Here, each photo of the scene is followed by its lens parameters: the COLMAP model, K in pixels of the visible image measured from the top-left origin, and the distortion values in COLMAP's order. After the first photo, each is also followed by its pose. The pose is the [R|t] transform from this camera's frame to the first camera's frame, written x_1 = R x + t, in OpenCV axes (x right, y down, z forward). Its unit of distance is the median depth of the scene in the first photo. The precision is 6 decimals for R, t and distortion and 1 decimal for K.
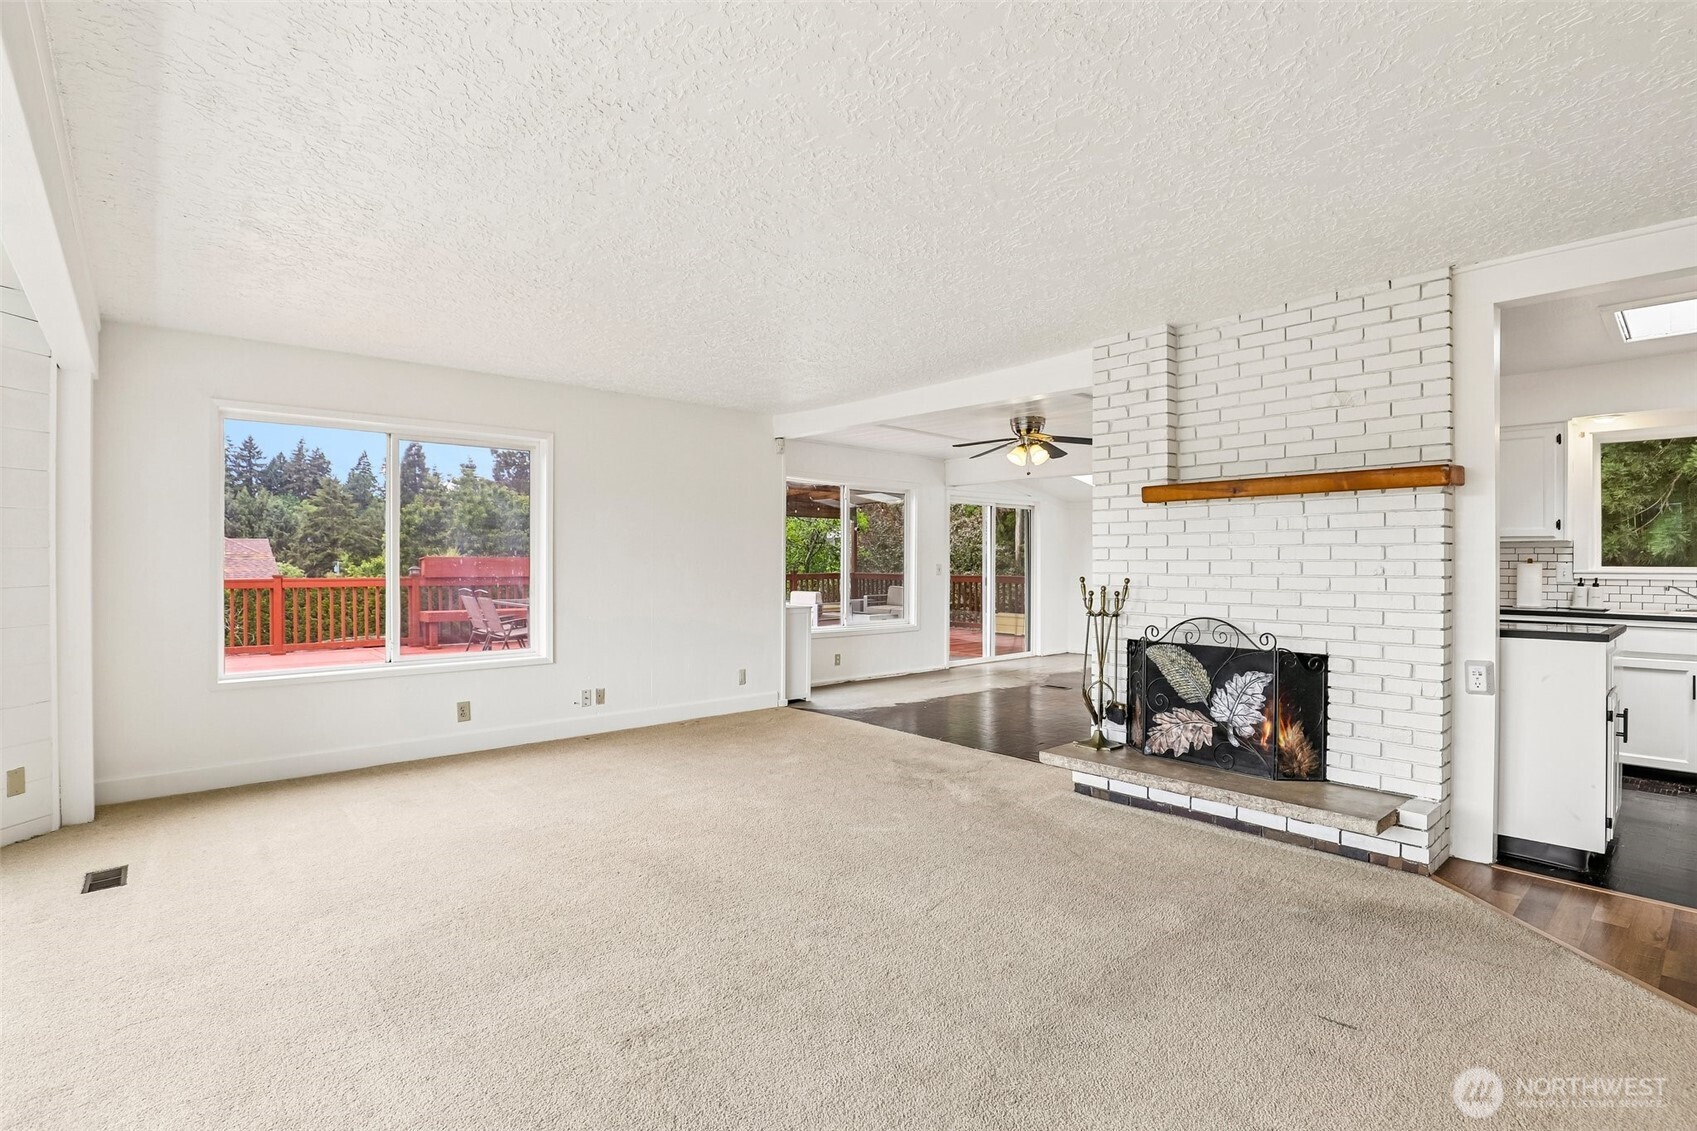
lens RADIAL K [[819.3, 0, 848.5], [0, 819.3, 565.5], [0, 0, 1]] dist [-0.001370, 0.000172]
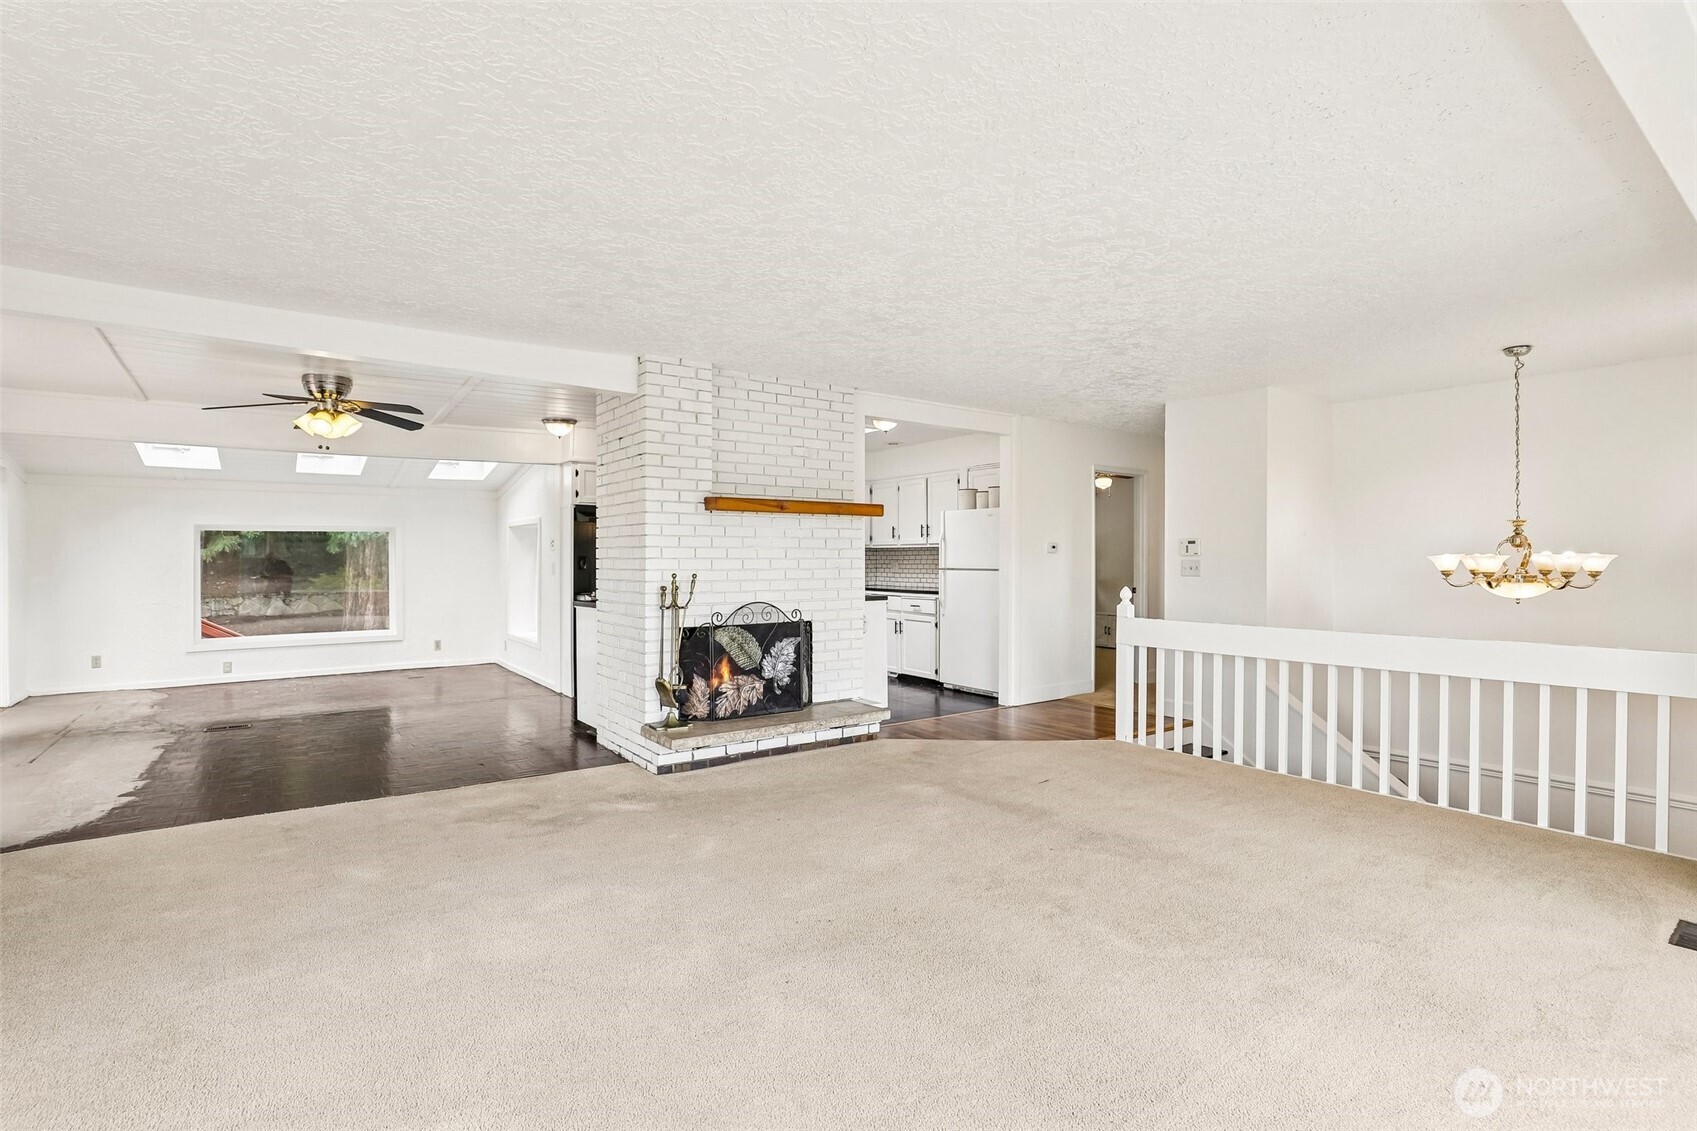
lens RADIAL K [[787.7, 0, 848.5], [0, 787.7, 565.5], [0, 0, 1]] dist [-0.019091, 0.000496]
pose [[0.113621, -0.010295, 0.993471, -0.780841], [0.004139, 0.999943, 0.009889, -0.006766], [-0.993516, 0.002989, 0.113657, 0.696747]]
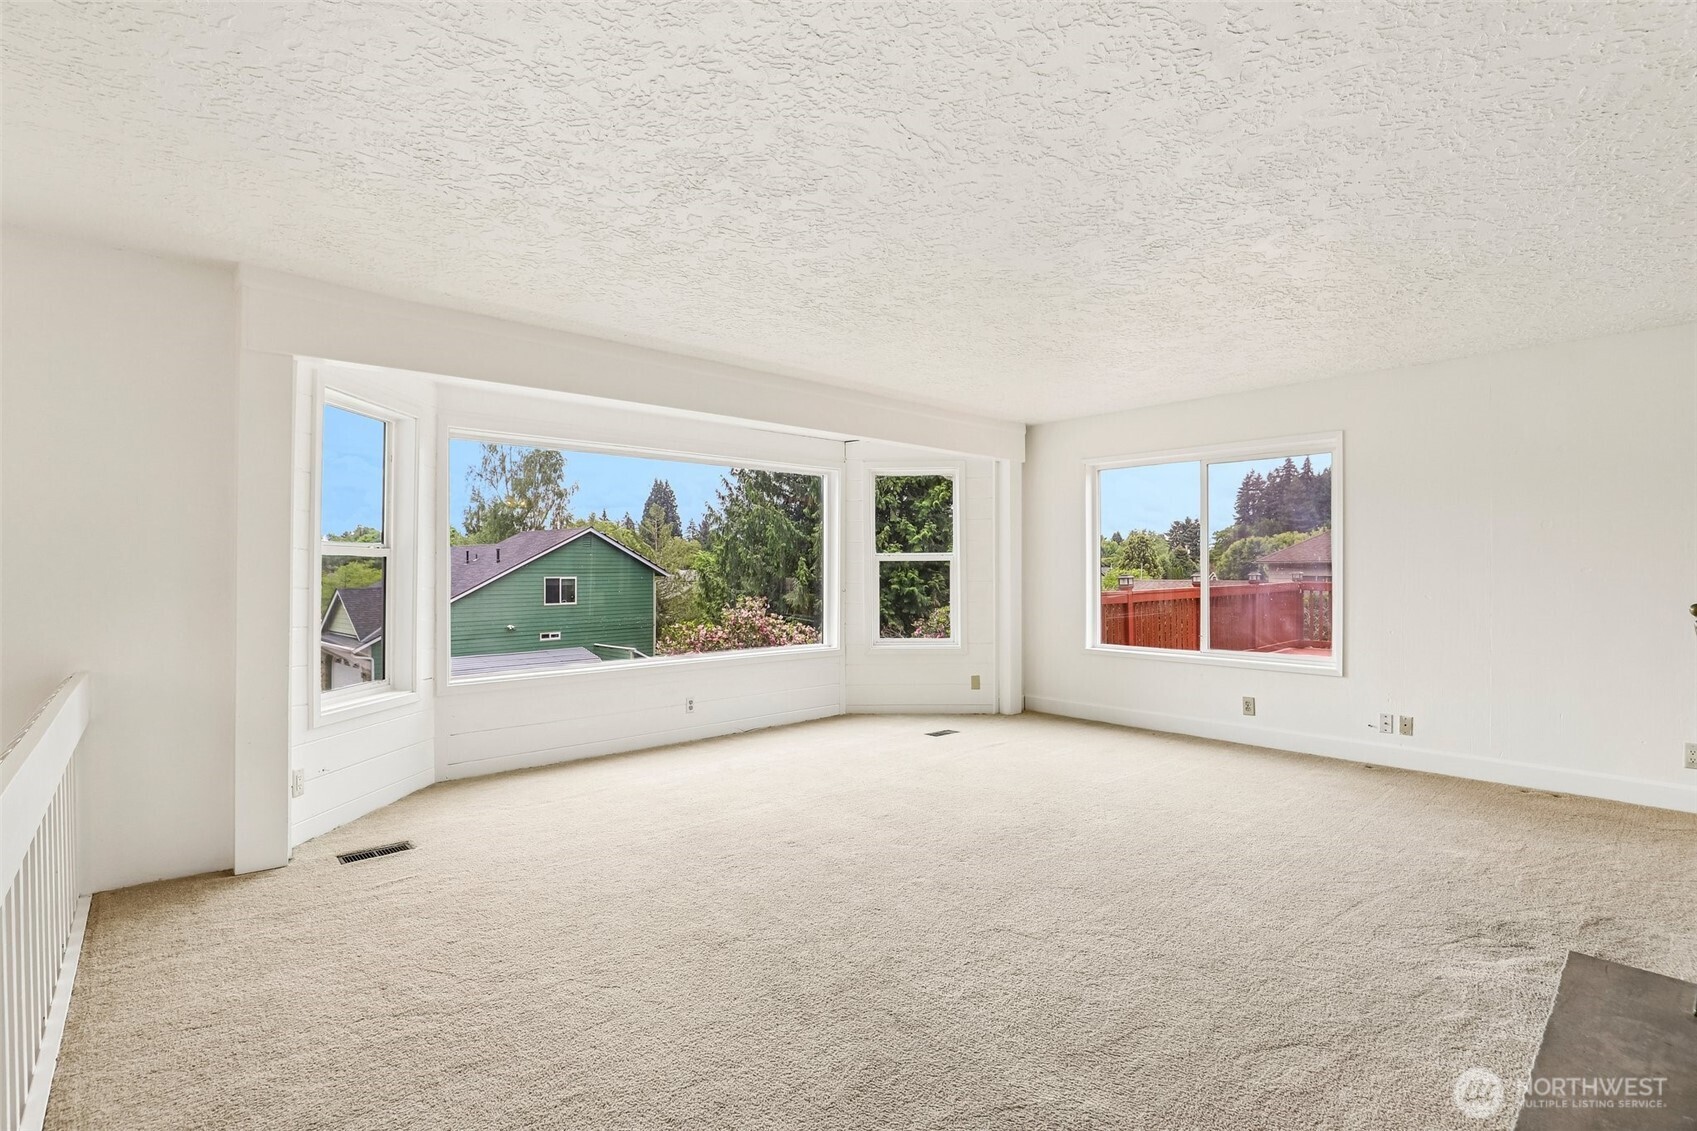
lens RADIAL K [[787.7, 0, 848.5], [0, 787.7, 565.5], [0, 0, 1]] dist [-0.019091, 0.000496]
pose [[0.000041, 0.001351, -0.999999, 0.764432], [0.003087, 0.999994, 0.001351, -0.021787], [0.999995, -0.003087, 0.000037, 0.576662]]
